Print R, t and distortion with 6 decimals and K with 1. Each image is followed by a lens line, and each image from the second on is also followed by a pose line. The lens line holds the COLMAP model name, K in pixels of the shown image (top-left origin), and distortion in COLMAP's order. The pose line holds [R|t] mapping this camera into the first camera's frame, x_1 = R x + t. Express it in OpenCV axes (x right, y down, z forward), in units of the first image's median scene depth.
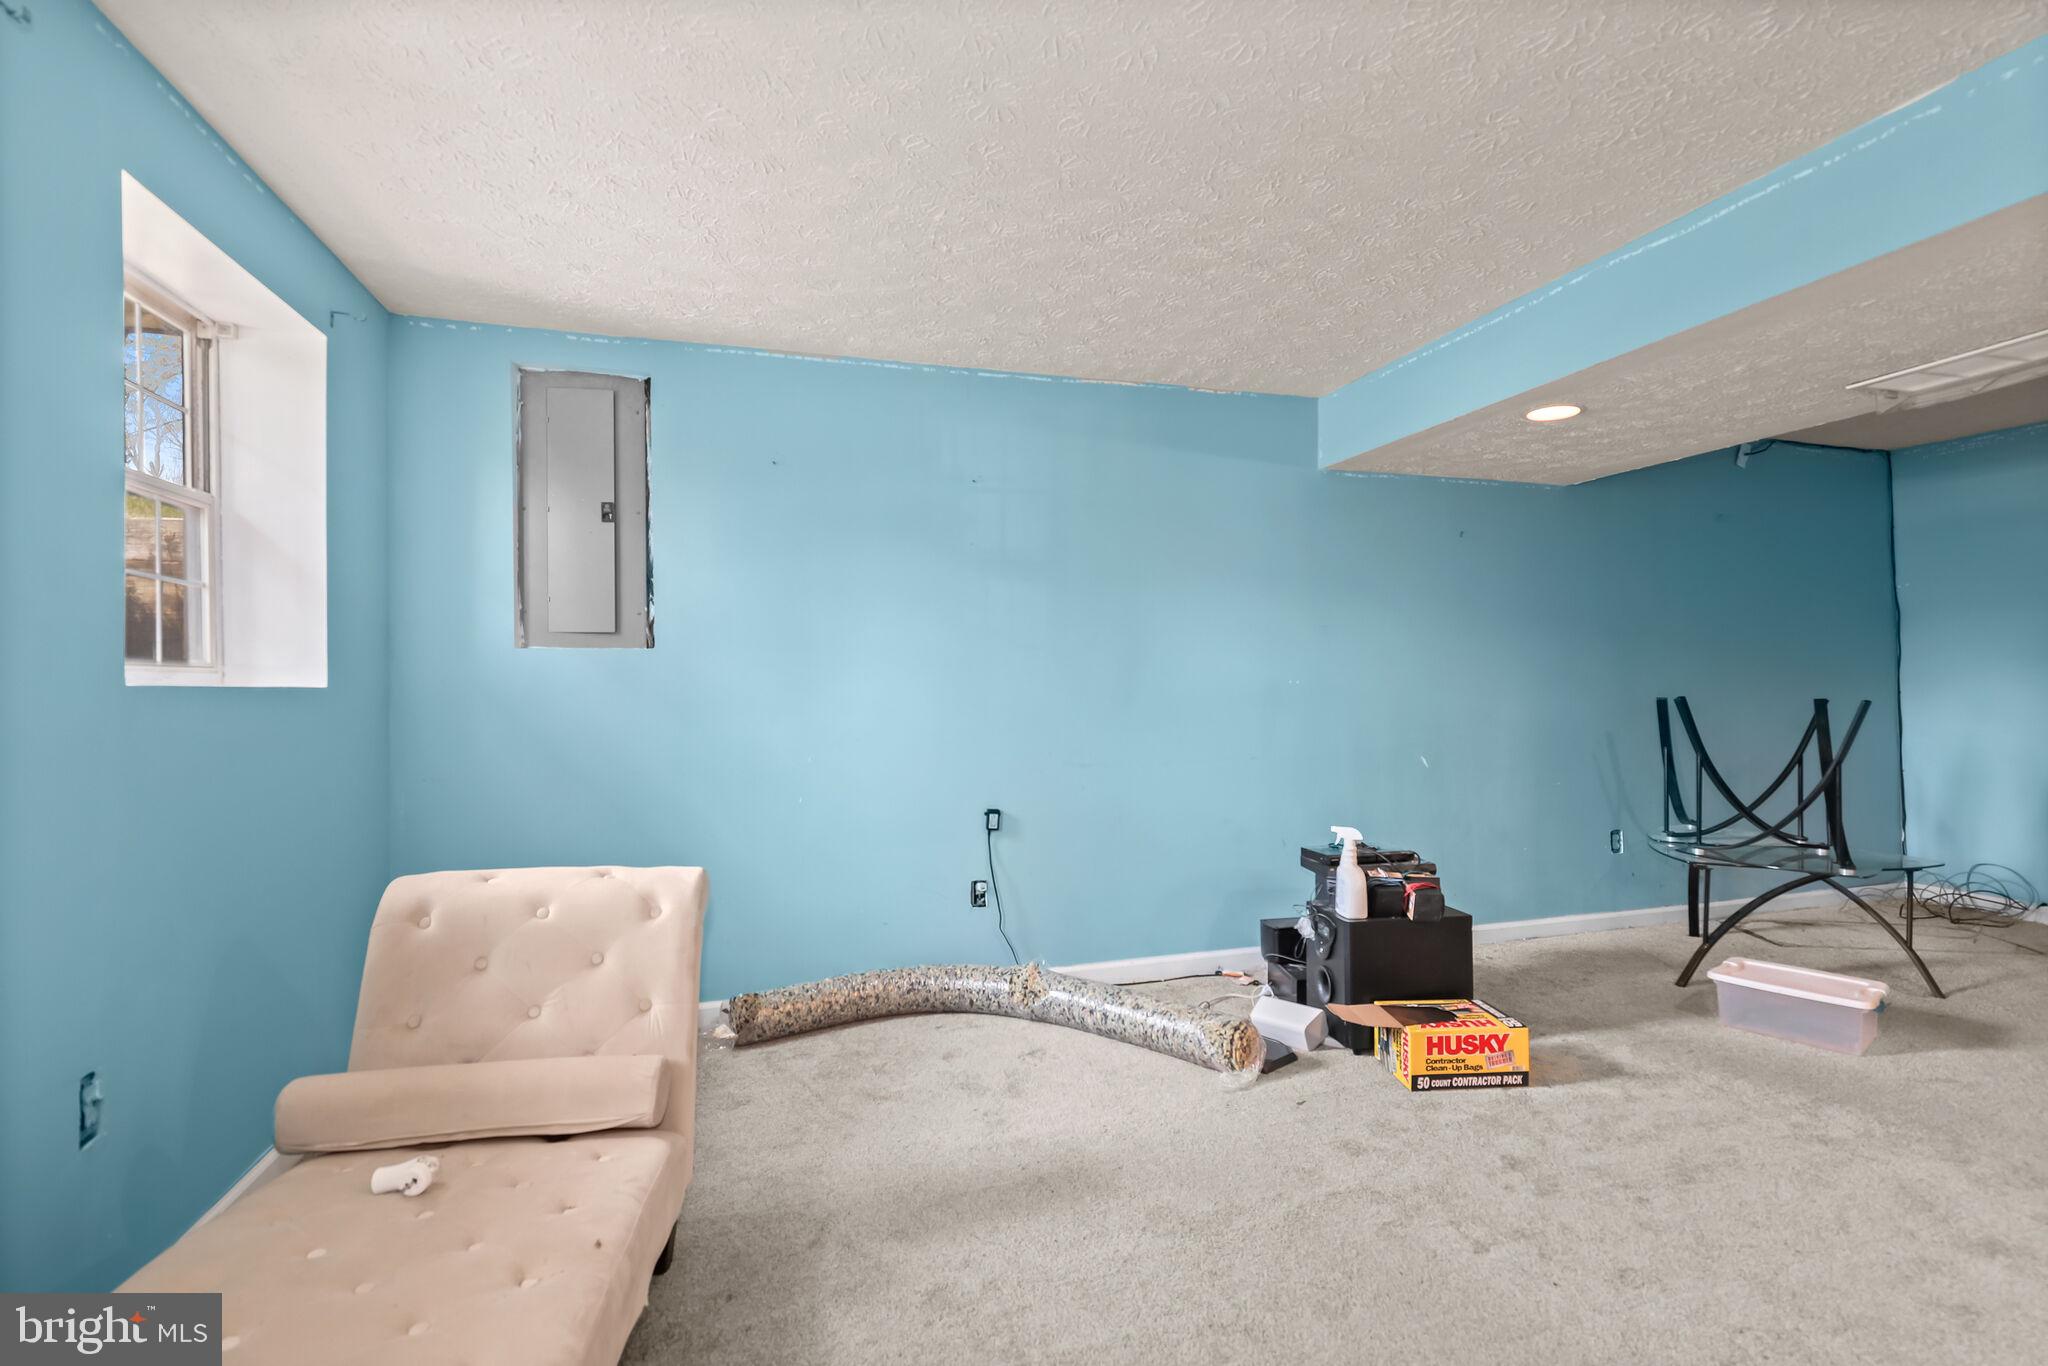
lens RADIAL K [[933.9, 0, 1028.9], [0, 933.9, 691.0], [0, 0, 1]] dist [0.001610, 0.000038]
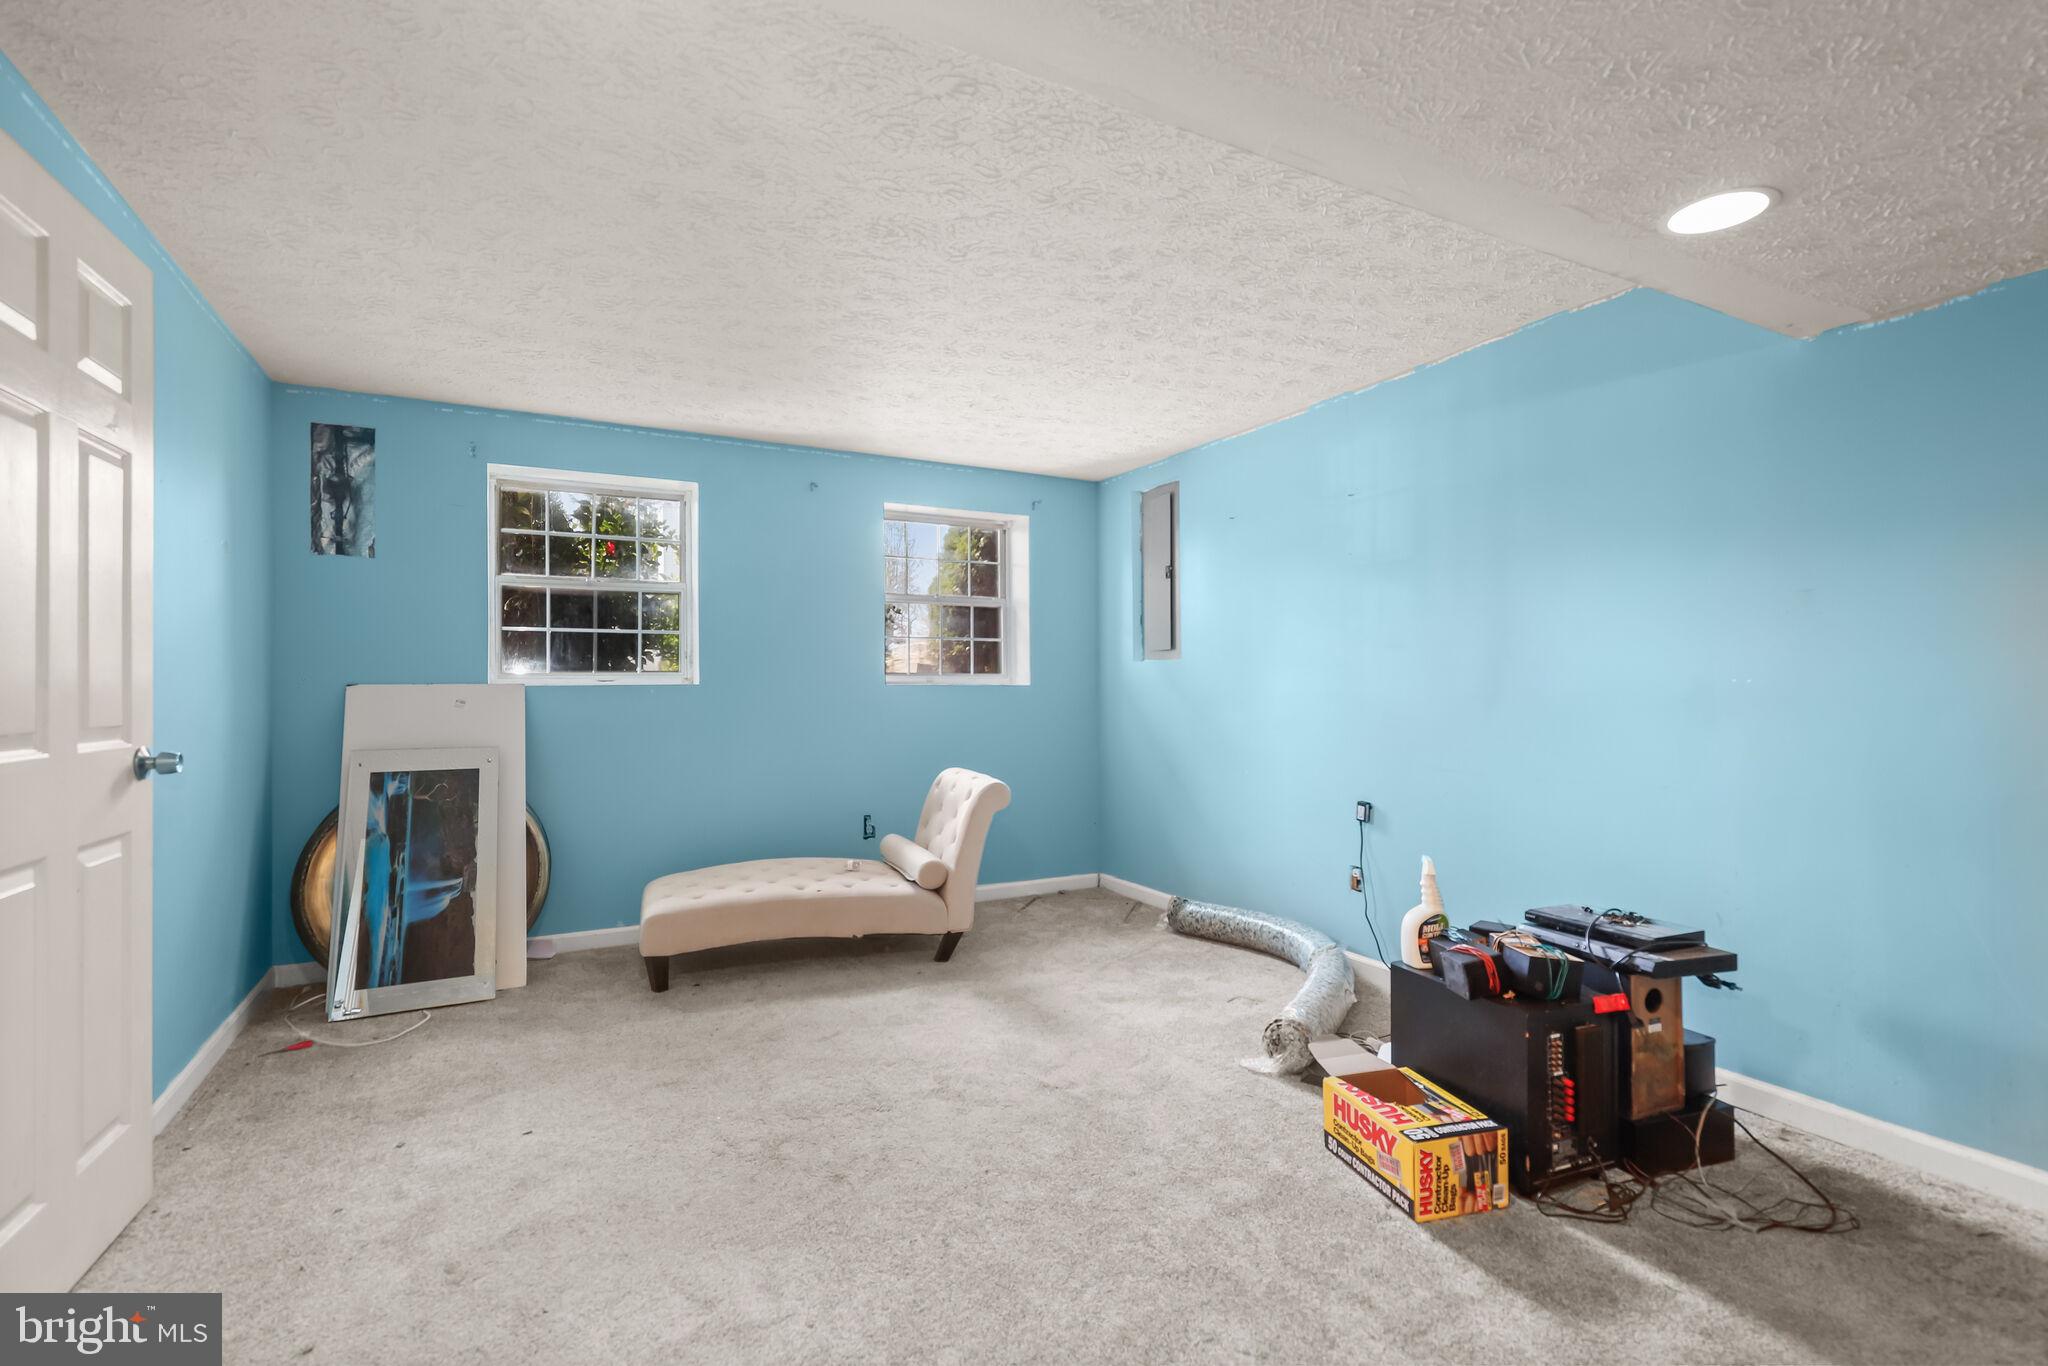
lens RADIAL K [[933.9, 0, 1028.9], [0, 933.9, 691.0], [0, 0, 1]] dist [0.001610, 0.000038]
pose [[0.205204, 0.013942, -0.978620, 1.153717], [-0.005605, 0.999899, 0.013070, -0.013871], [0.978703, 0.002803, 0.205261, 0.514652]]
